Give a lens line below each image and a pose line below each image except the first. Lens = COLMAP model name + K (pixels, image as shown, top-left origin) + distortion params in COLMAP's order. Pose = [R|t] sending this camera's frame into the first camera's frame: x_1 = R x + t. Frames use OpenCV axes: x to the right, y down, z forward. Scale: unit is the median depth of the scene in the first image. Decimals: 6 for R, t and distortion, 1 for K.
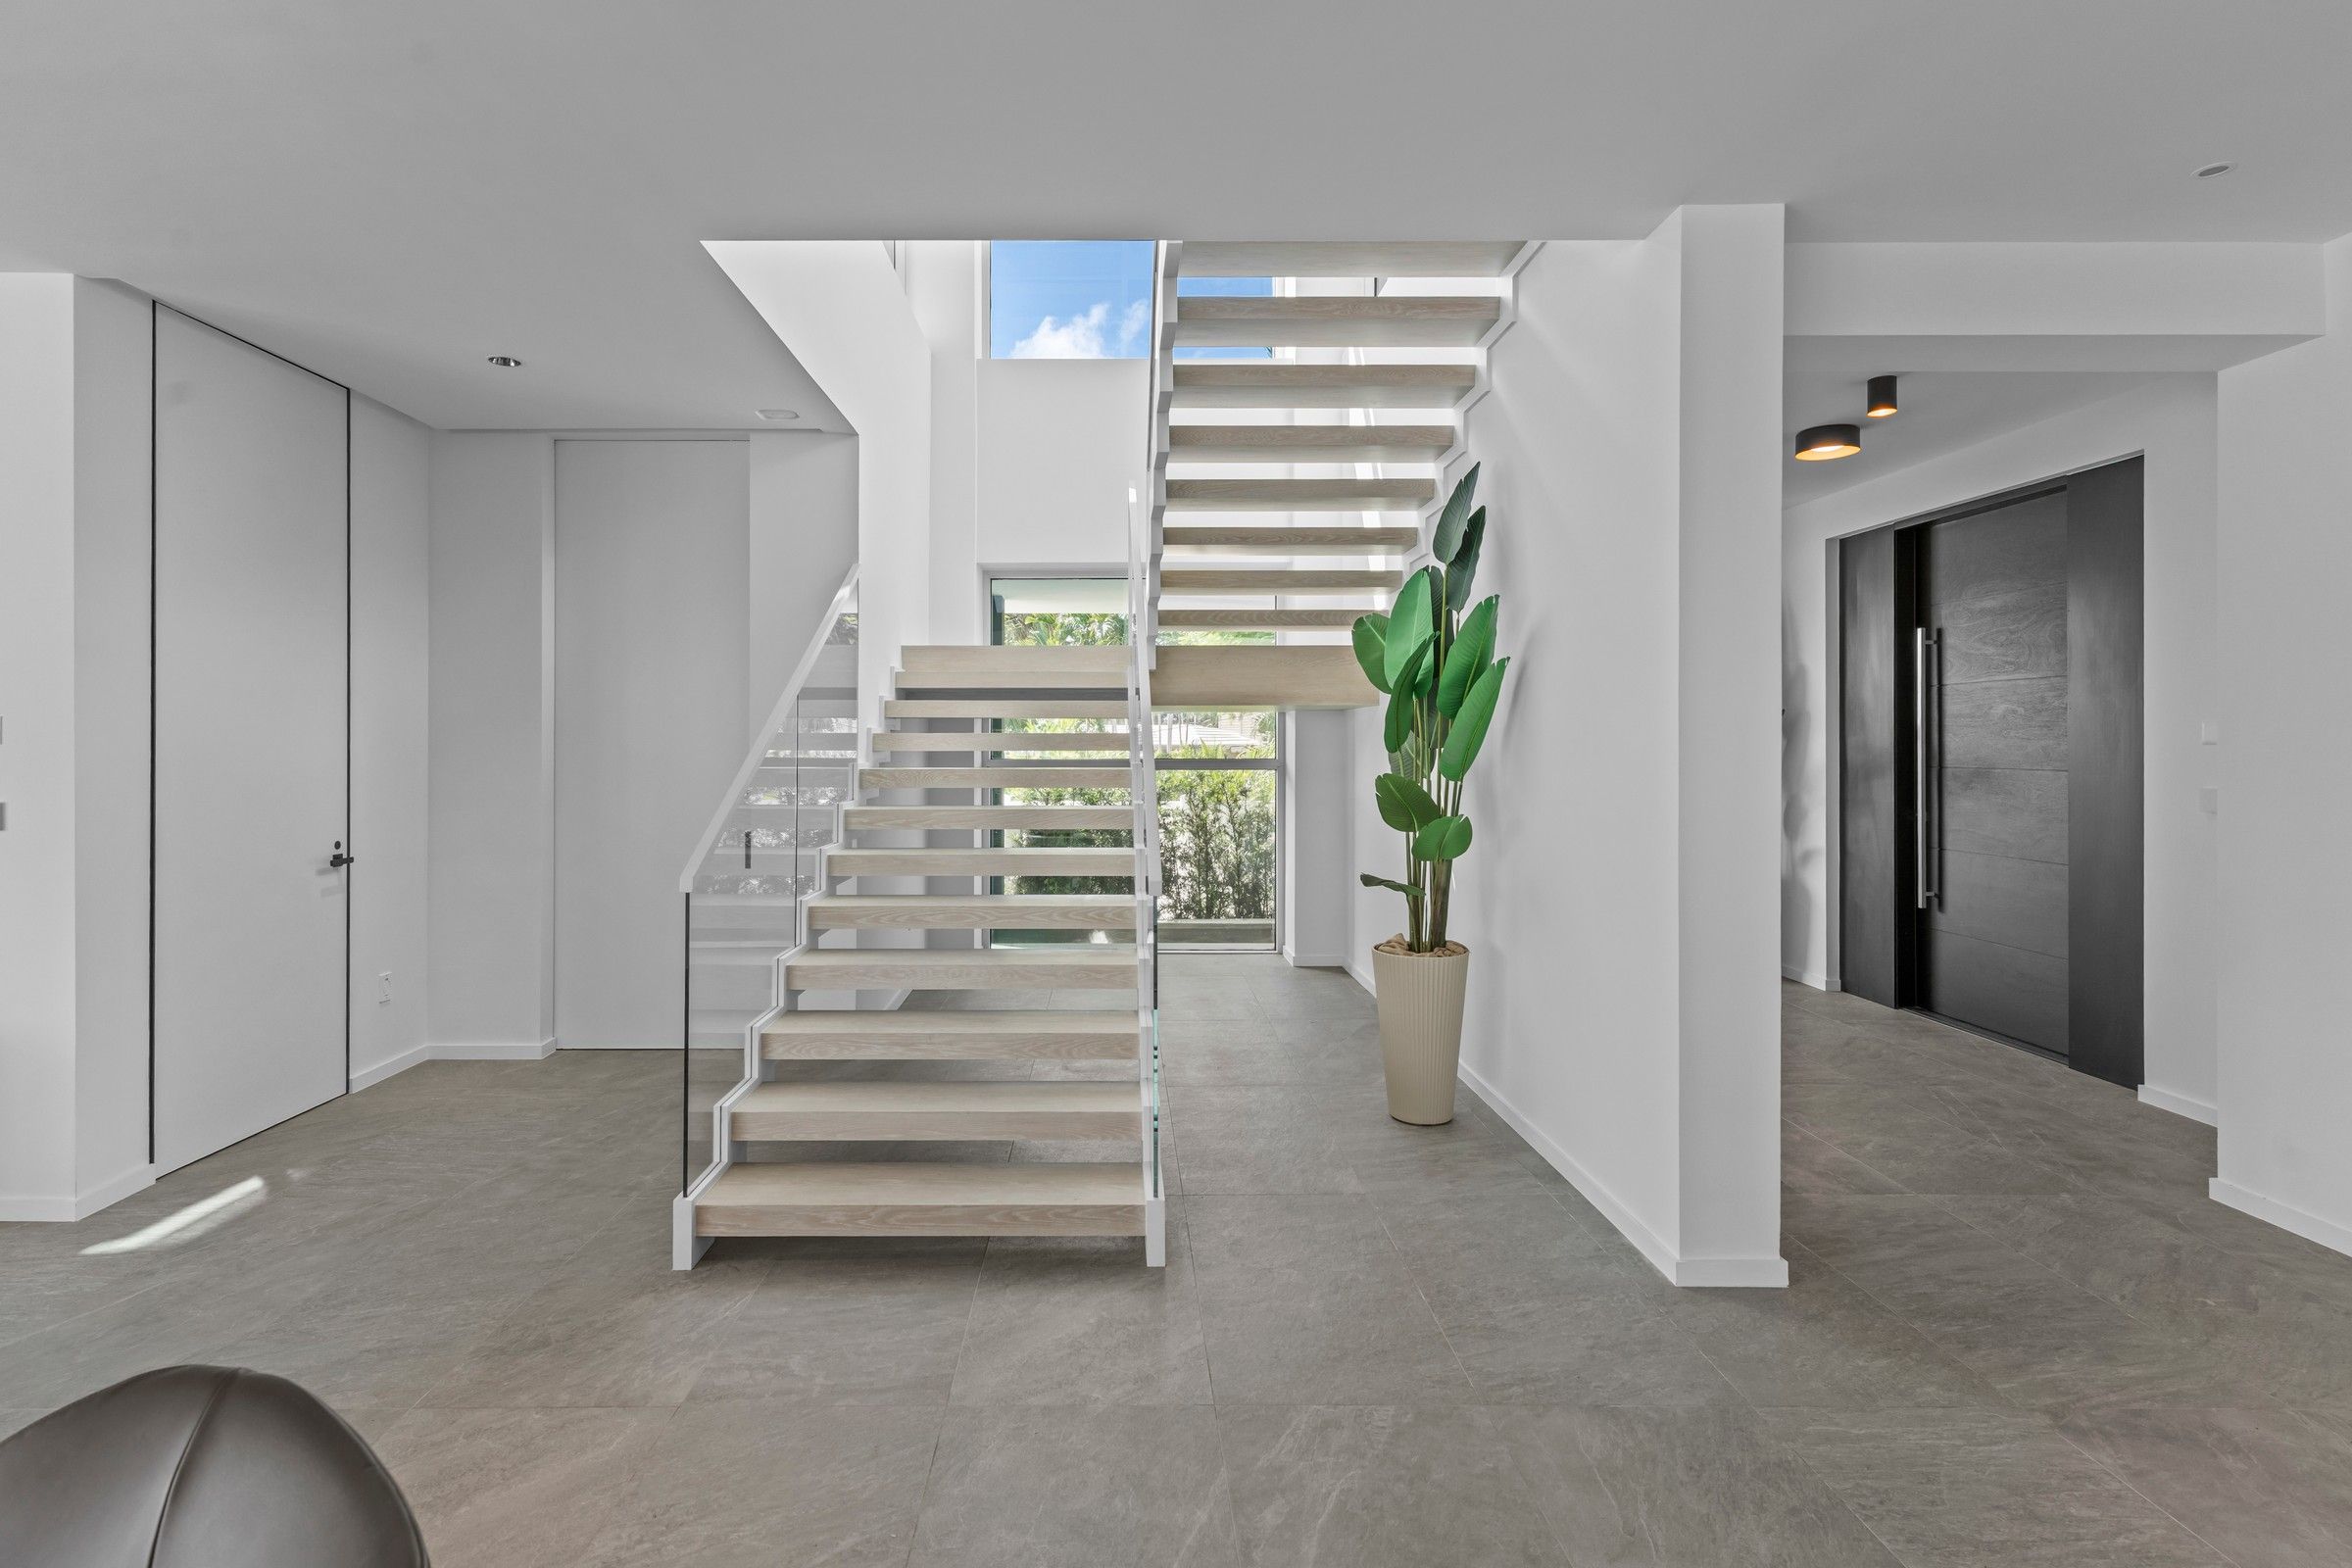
lens RADIAL K [[1165.8, 0, 1211.9], [0, 1165.8, 763.1], [0, 0, 1]] dist [0.003474, 0.000050]
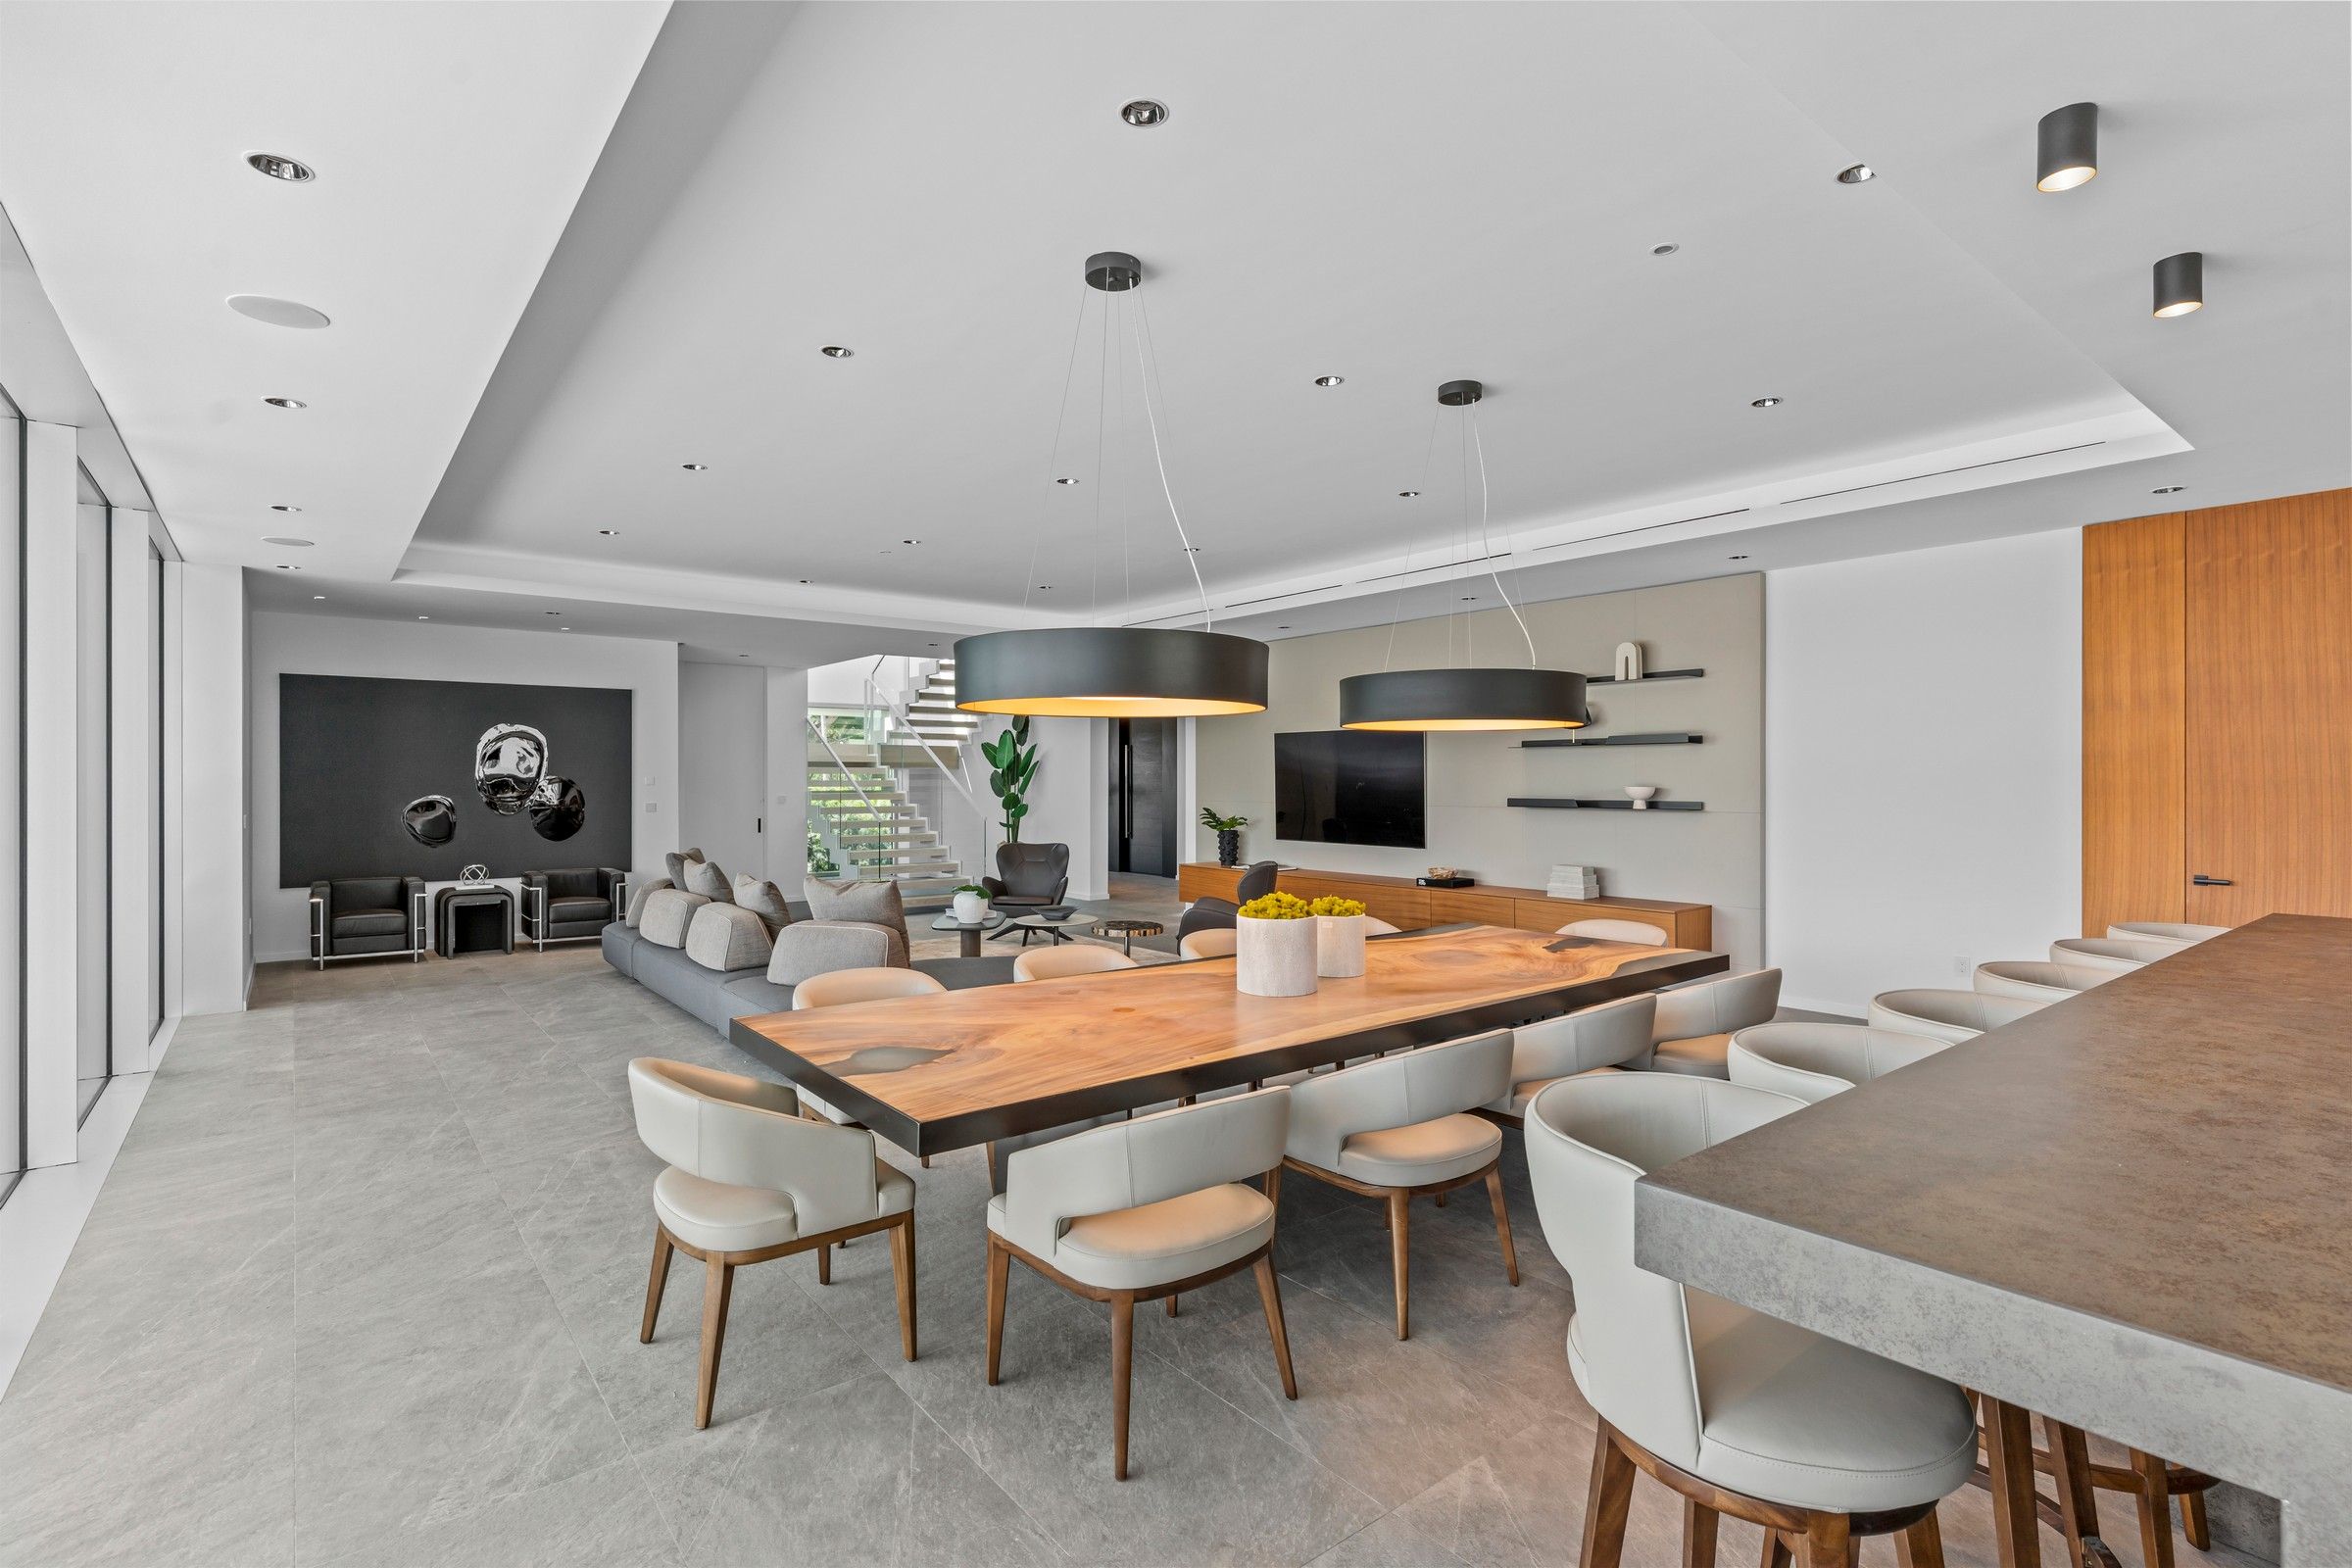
lens RADIAL K [[1165.8, 0, 1211.9], [0, 1165.8, 763.1], [0, 0, 1]] dist [0.003474, 0.000050]
pose [[0.802566, 0.006552, 0.596527, -1.323861], [0.003907, 0.999860, -0.016239, -0.019751], [-0.596550, 0.015364, 0.802429, -2.027708]]
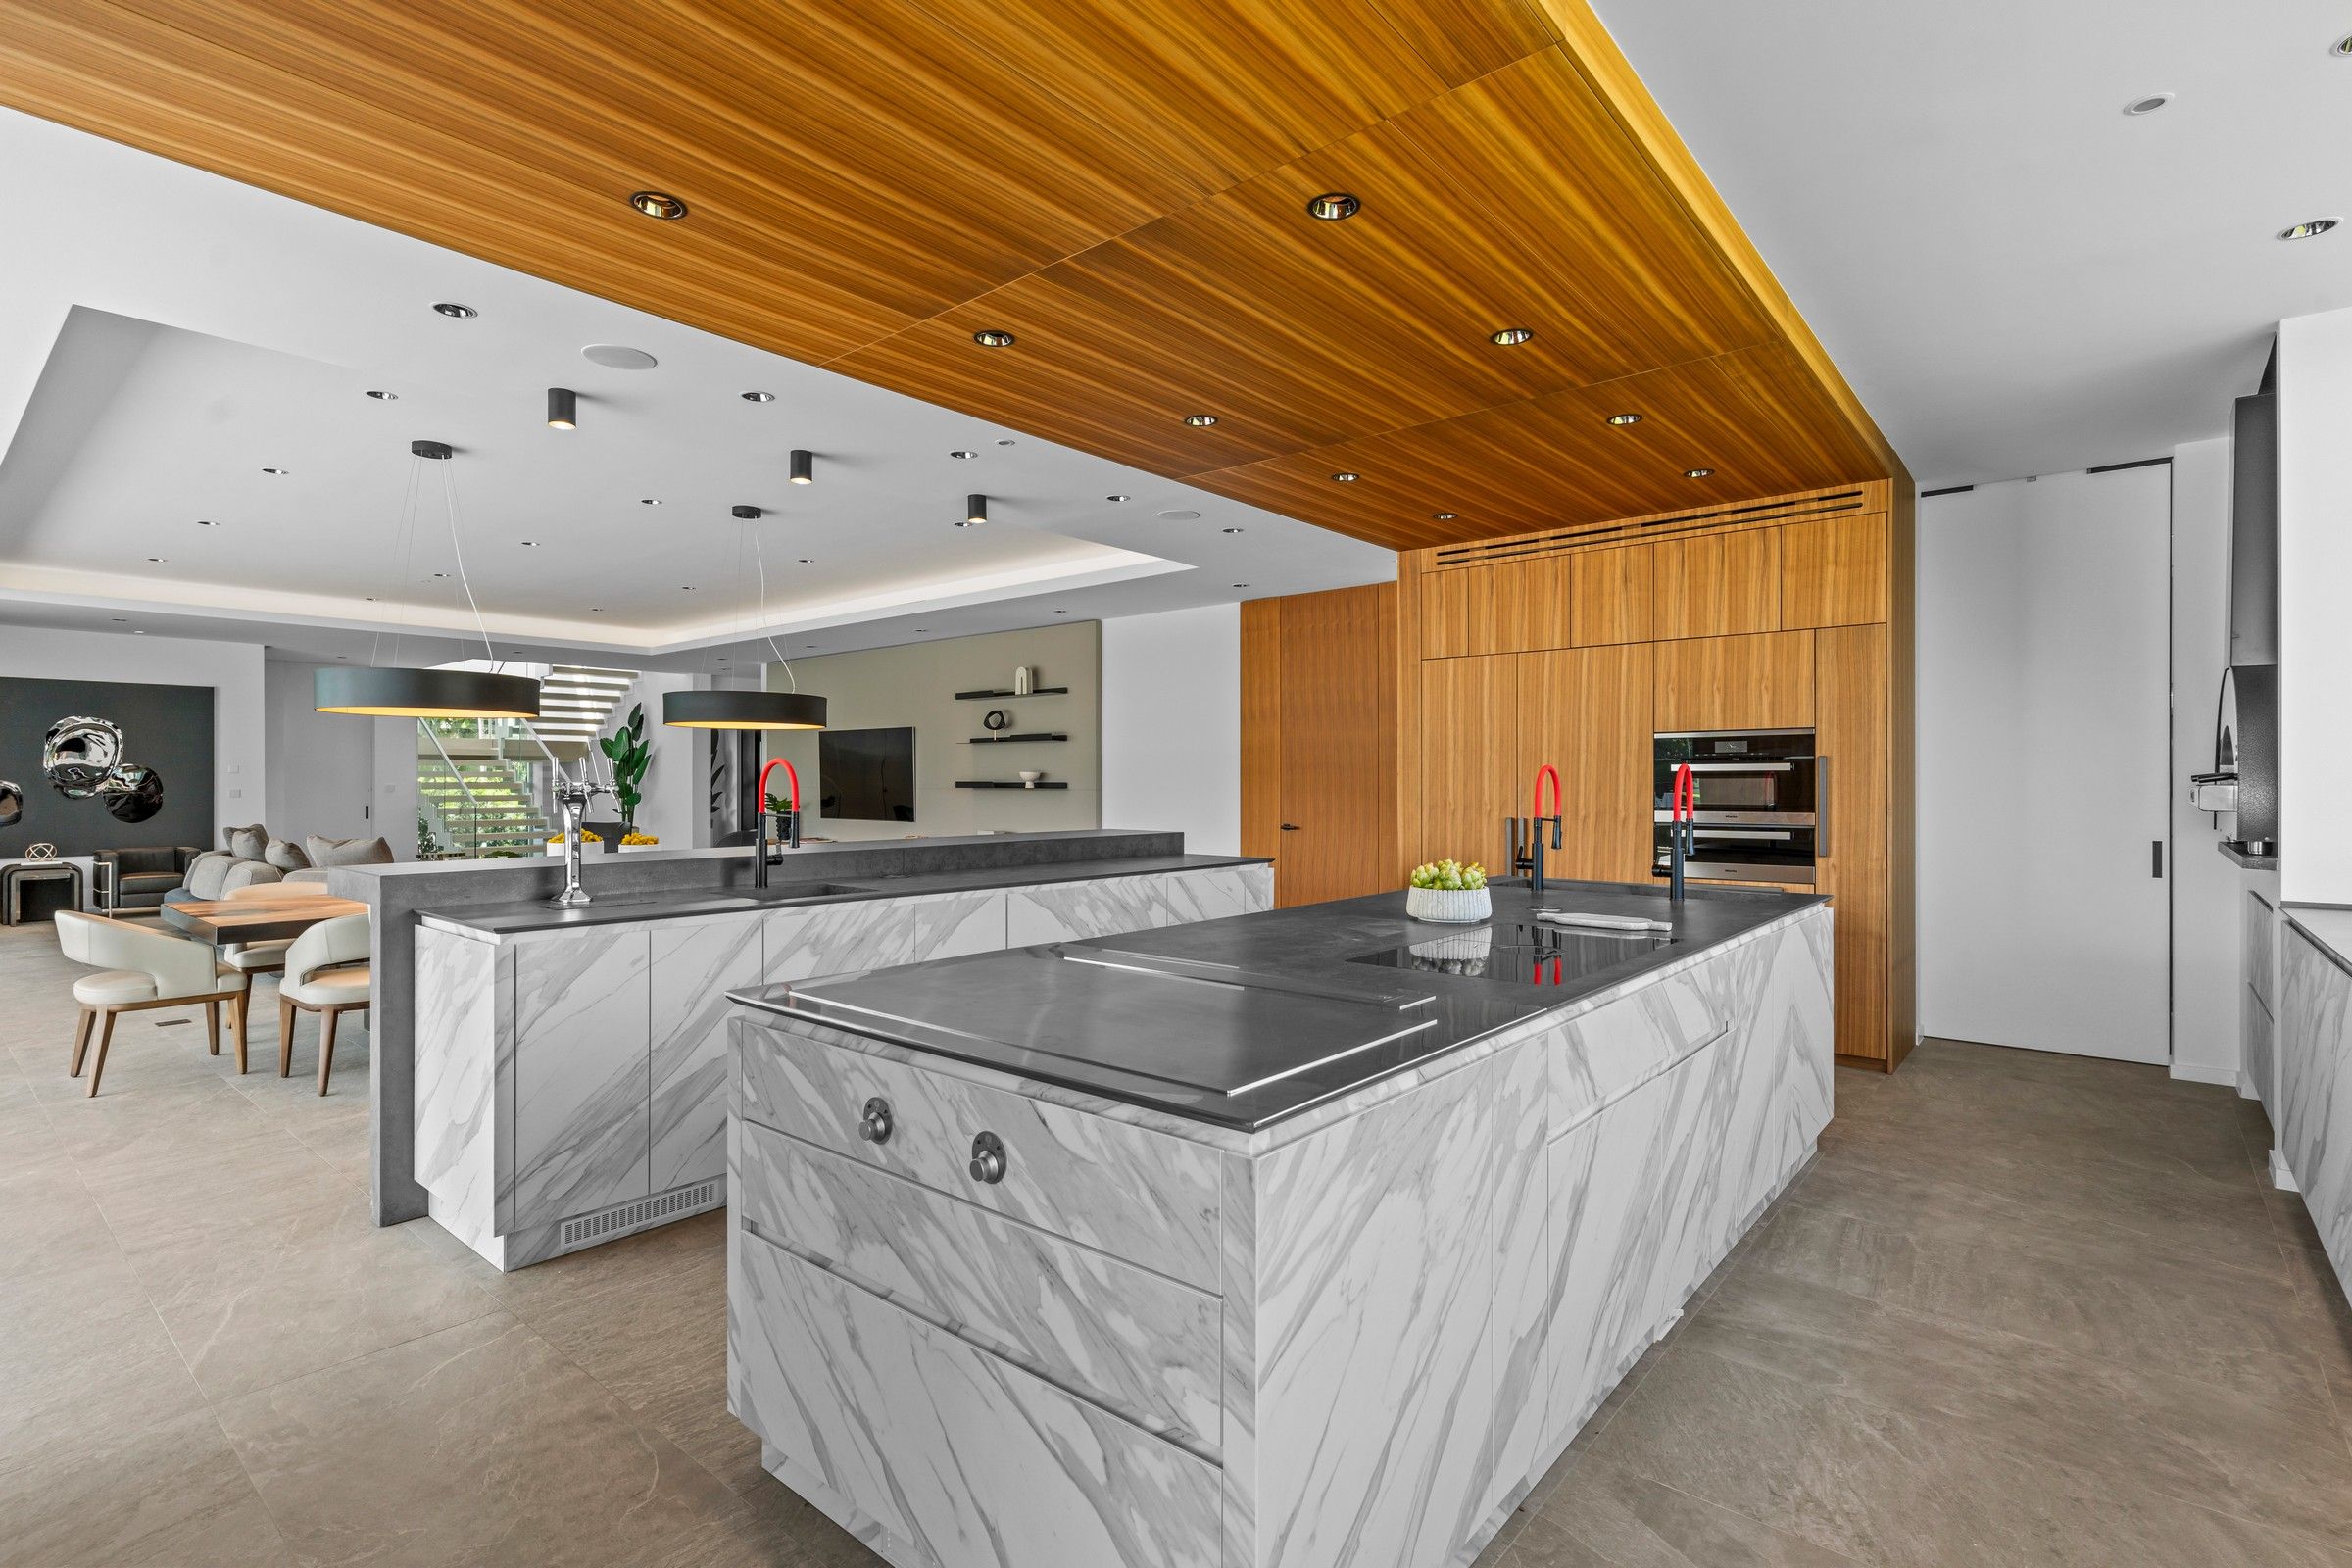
lens RADIAL K [[1114.0, 0, 1172.2], [0, 1114.0, 779.6], [0, 0, 1]] dist [0.004169, -0.000215]
pose [[0.667648, -0.003249, 0.744470, -1.290145], [0.004280, 0.999991, 0.000525, 0.002951], [-0.744464, 0.002836, 0.667656, -2.691168]]
